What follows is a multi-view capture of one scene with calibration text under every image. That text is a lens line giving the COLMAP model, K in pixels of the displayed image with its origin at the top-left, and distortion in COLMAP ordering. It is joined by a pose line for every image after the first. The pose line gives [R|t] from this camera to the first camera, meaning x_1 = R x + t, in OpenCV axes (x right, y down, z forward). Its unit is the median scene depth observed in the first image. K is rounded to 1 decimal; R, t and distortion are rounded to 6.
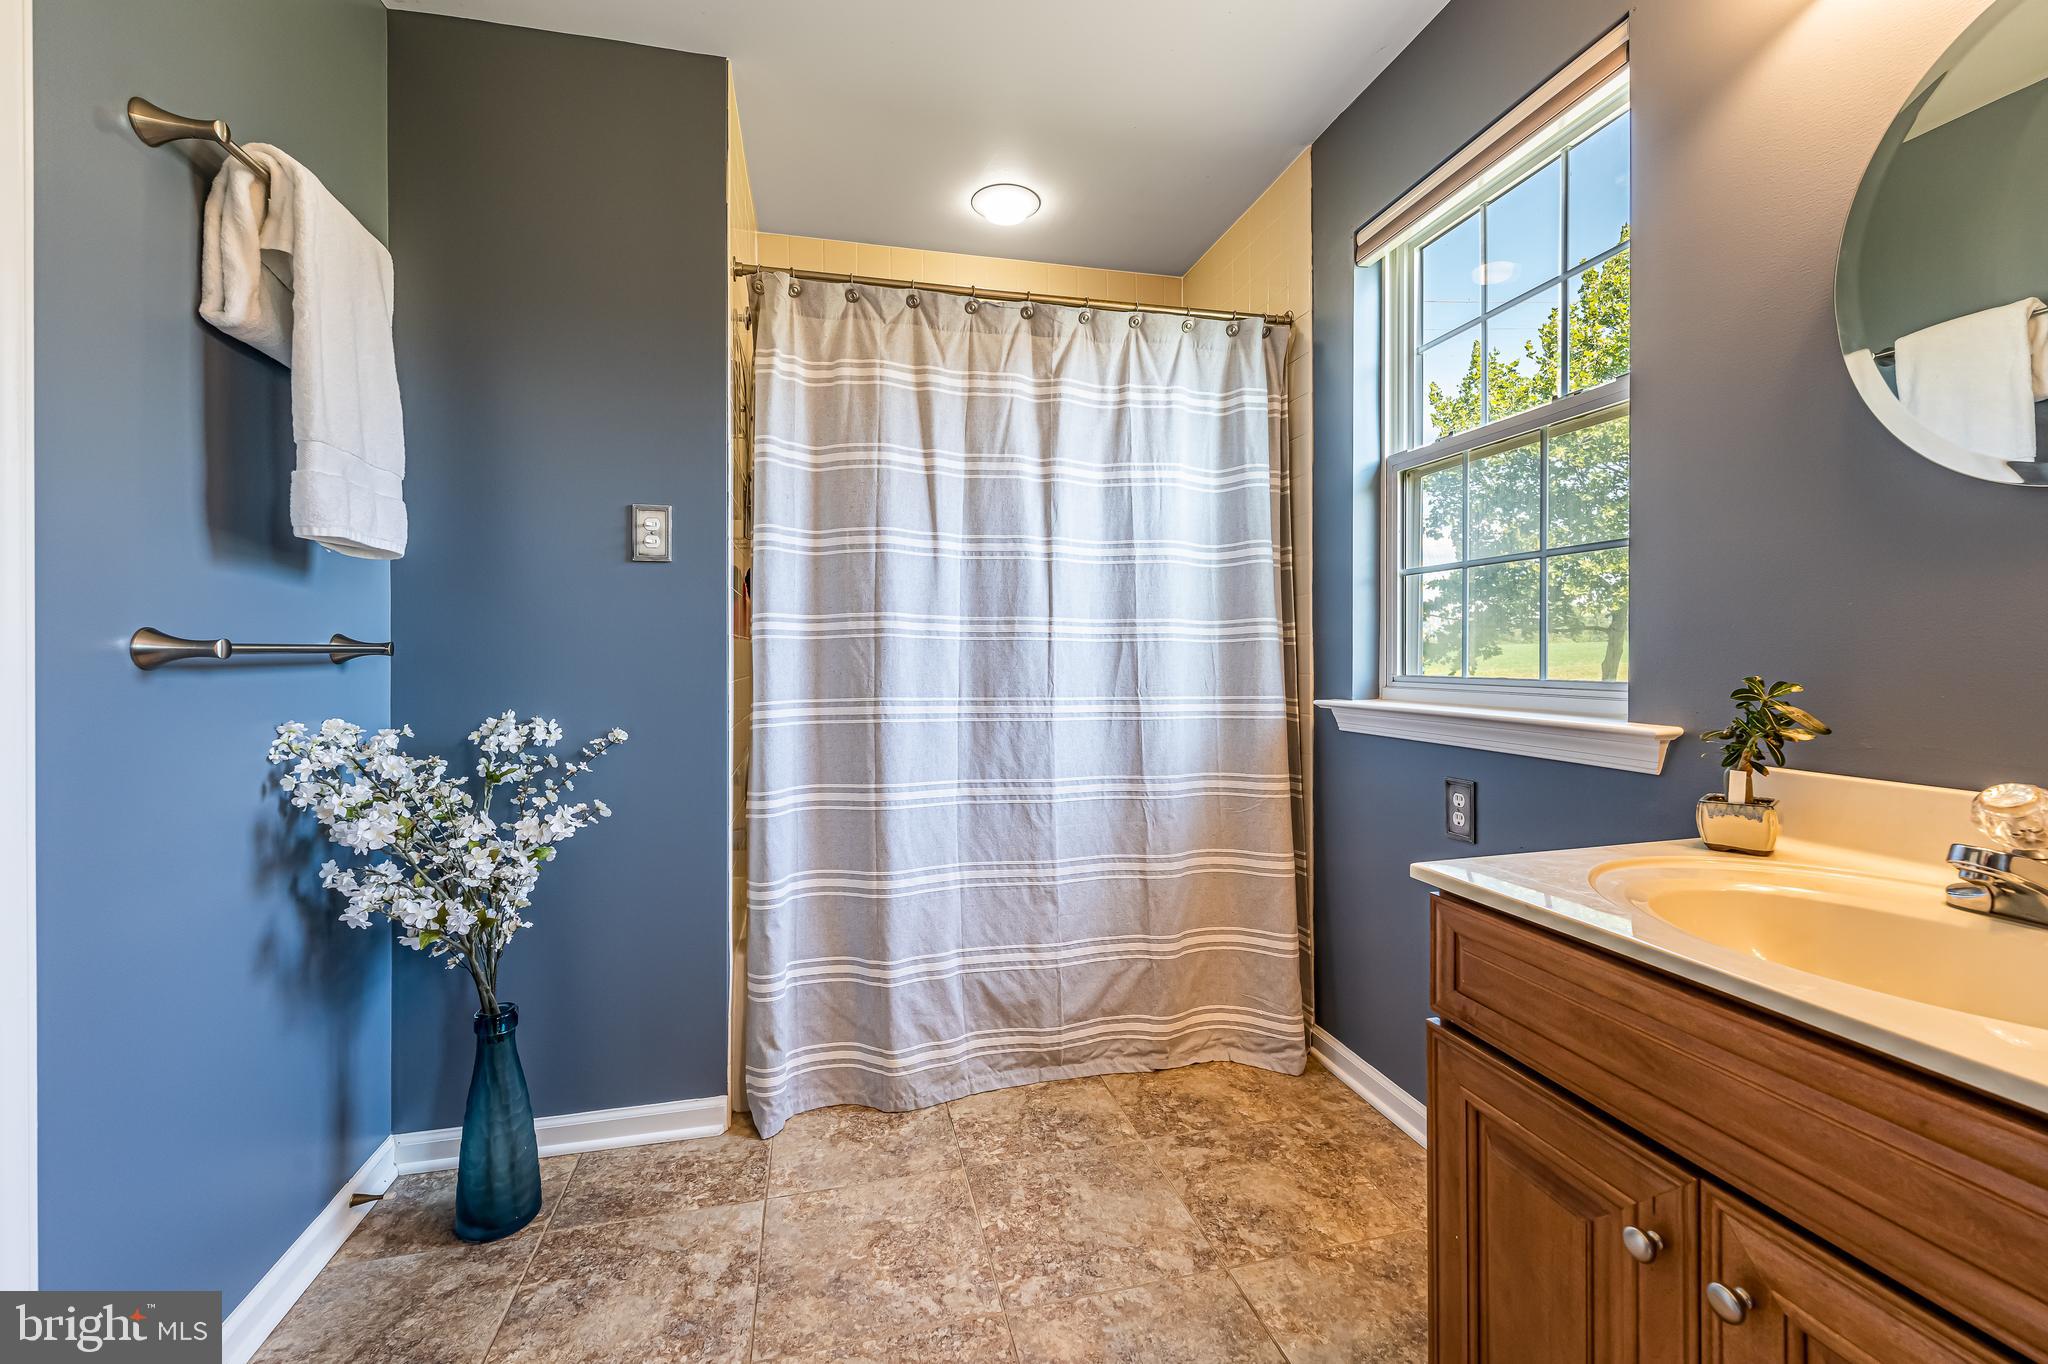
lens RADIAL K [[824.7, 0, 1022.7], [0, 824.7, 664.2], [0, 0, 1]] dist [0.004594, -0.001843]
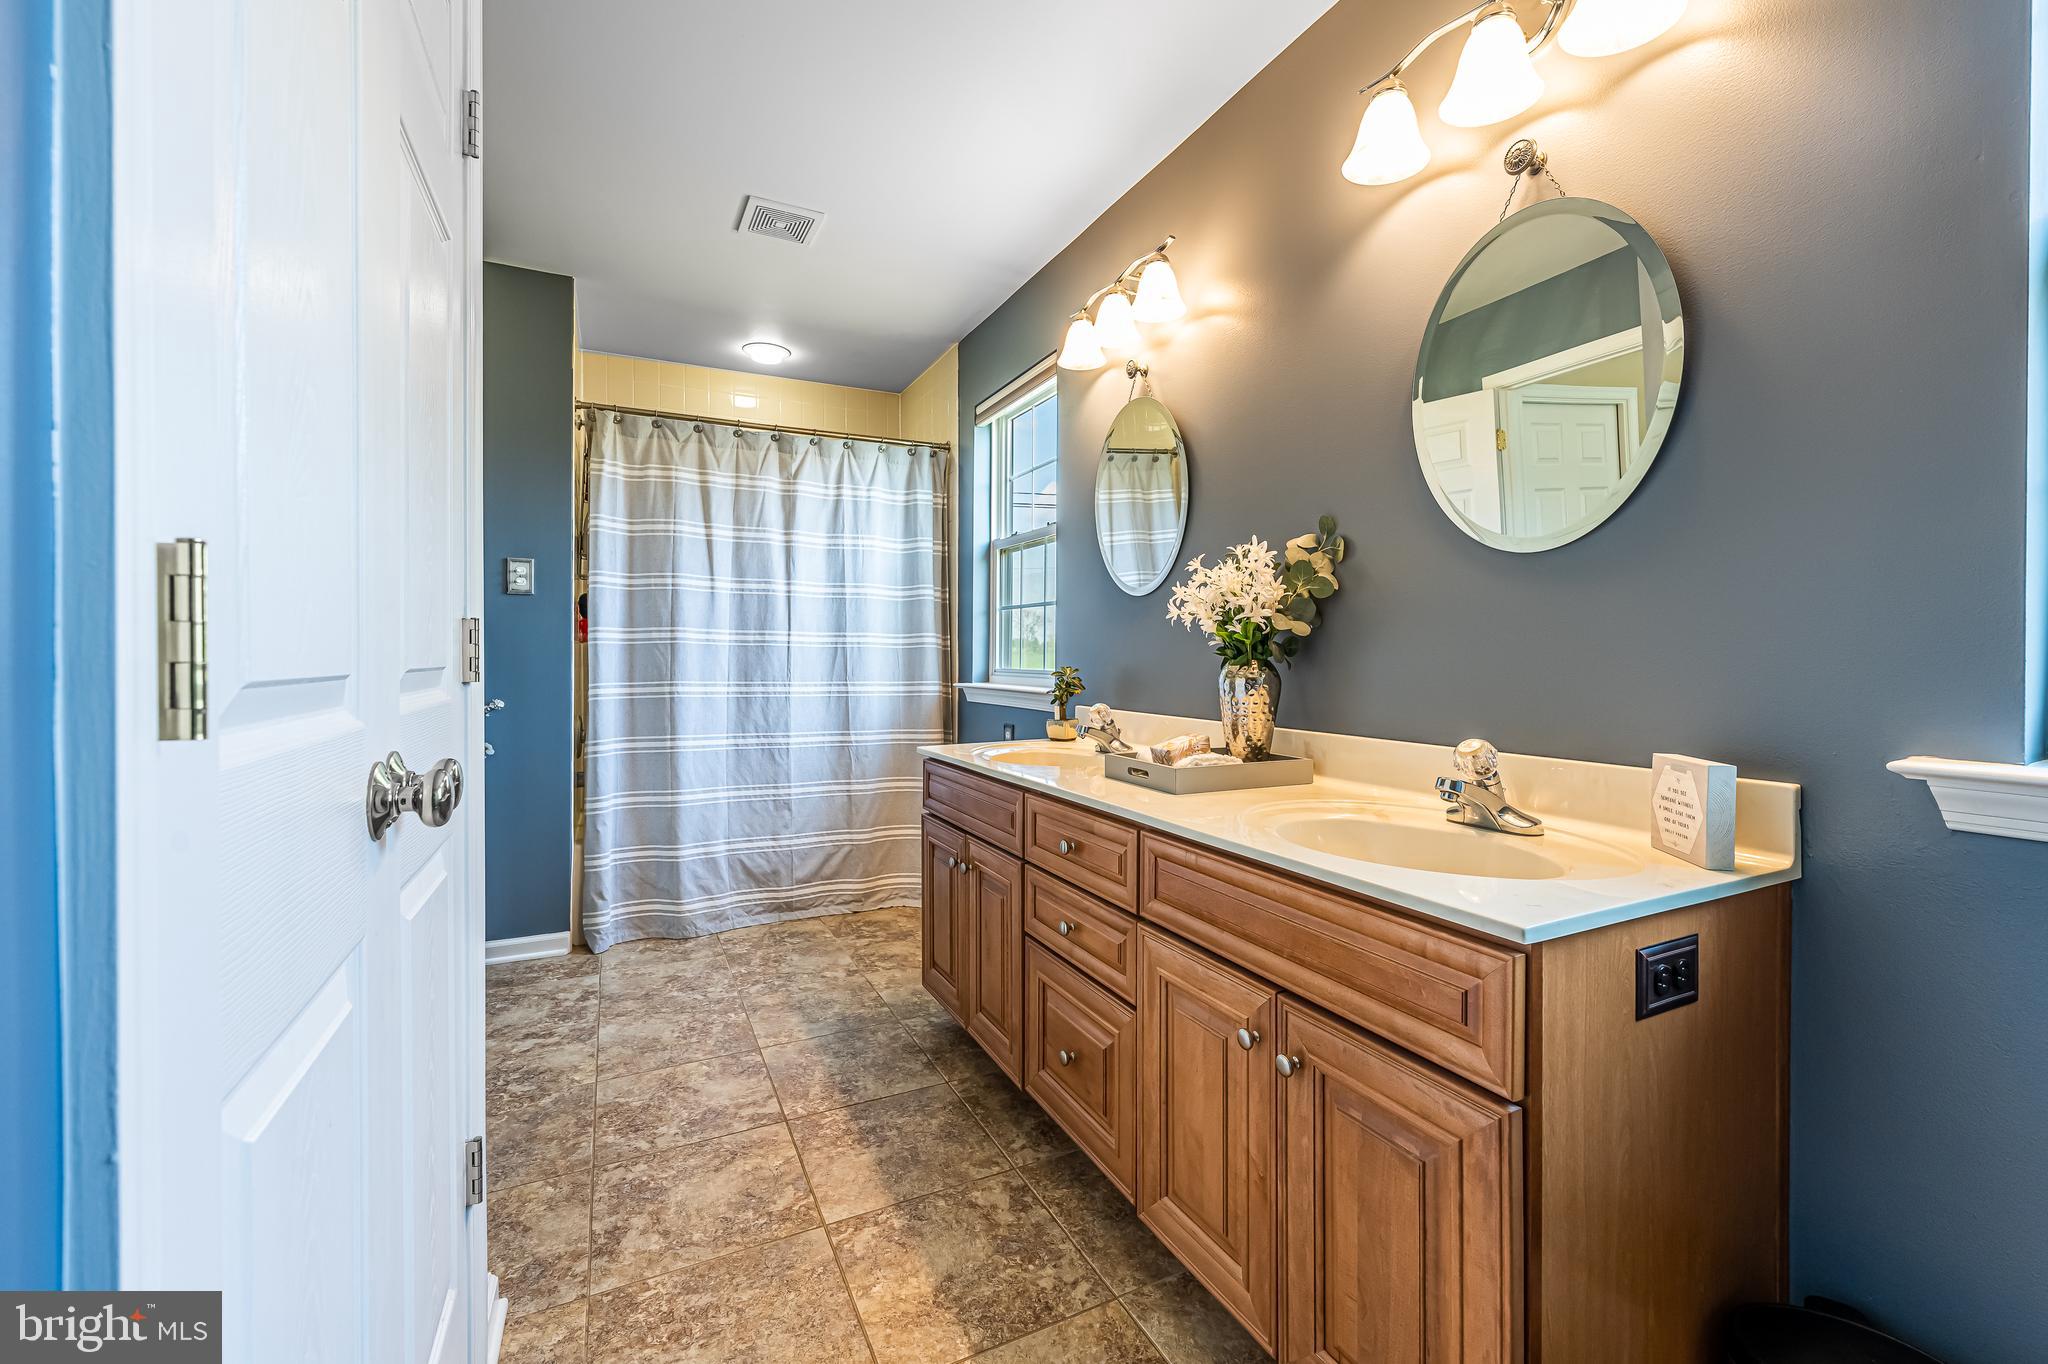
lens RADIAL K [[824.7, 0, 1013.9], [0, 824.7, 662.4], [0, 0, 1]] dist [0.004594, -0.001843]
pose [[0.977406, 0.004701, 0.211317, 0.125185], [-0.004101, 0.999986, -0.003280, 0.006560], [-0.211329, 0.002339, 0.977412, -0.664461]]
